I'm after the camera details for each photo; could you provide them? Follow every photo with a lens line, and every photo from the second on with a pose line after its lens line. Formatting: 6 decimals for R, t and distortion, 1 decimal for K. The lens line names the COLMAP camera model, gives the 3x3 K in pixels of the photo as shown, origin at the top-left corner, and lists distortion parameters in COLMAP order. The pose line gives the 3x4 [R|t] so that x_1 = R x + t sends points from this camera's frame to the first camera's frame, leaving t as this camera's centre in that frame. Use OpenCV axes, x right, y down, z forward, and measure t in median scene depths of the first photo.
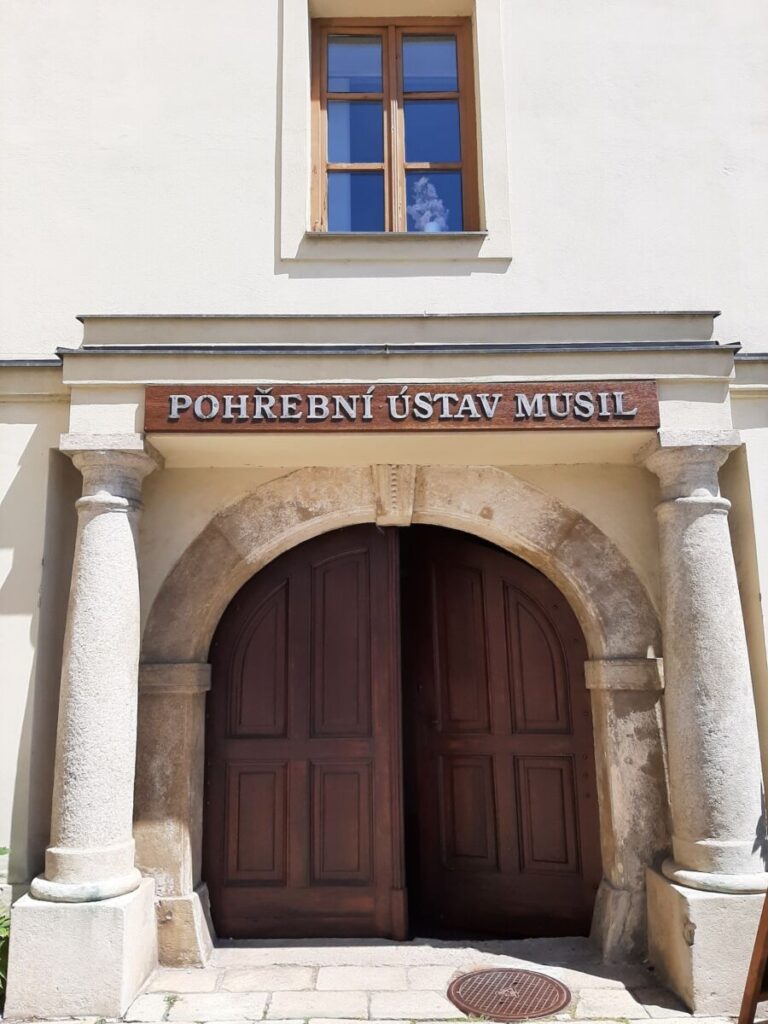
lens RADIAL K [[870.8, 0, 384.0], [0, 870.8, 512.0], [0, 0, 1]] dist [0.017059, 0.002334]
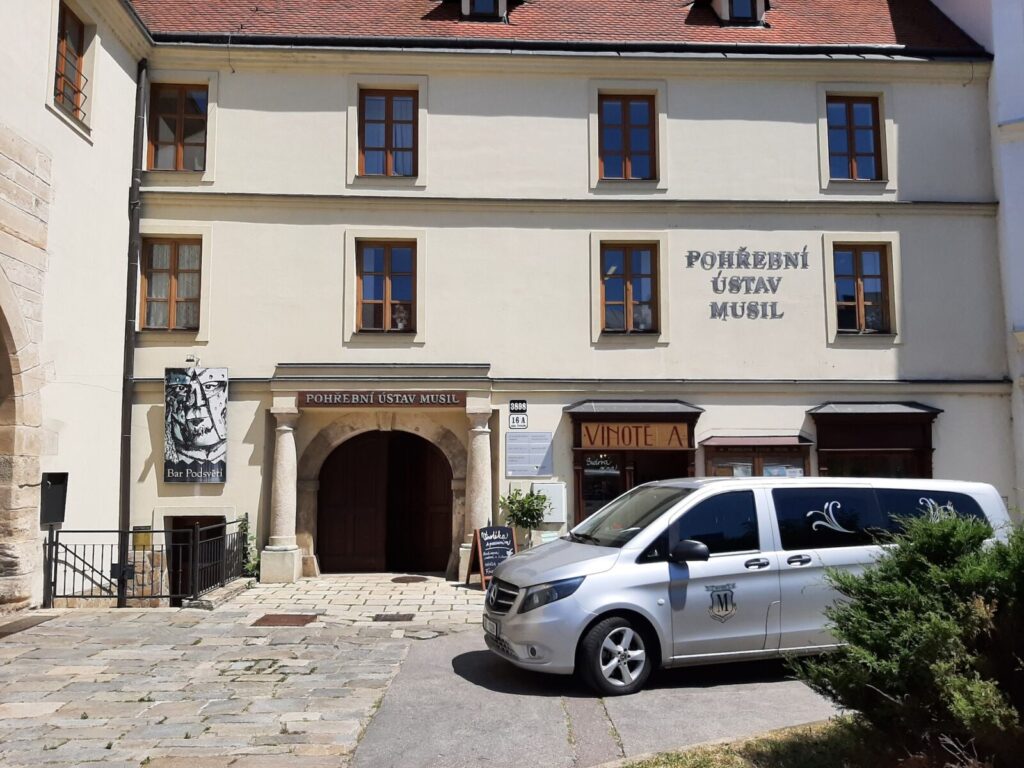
lens RADIAL K [[760.8, 0, 512.0], [0, 760.8, 384.0], [0, 0, 1]] dist [0.005238, 0.000491]
pose [[0.997838, 0.013014, 0.064426, 0.289581], [-0.017163, 0.997785, 0.064270, -0.339041], [-0.063447, -0.065237, 0.995851, -1.631133]]
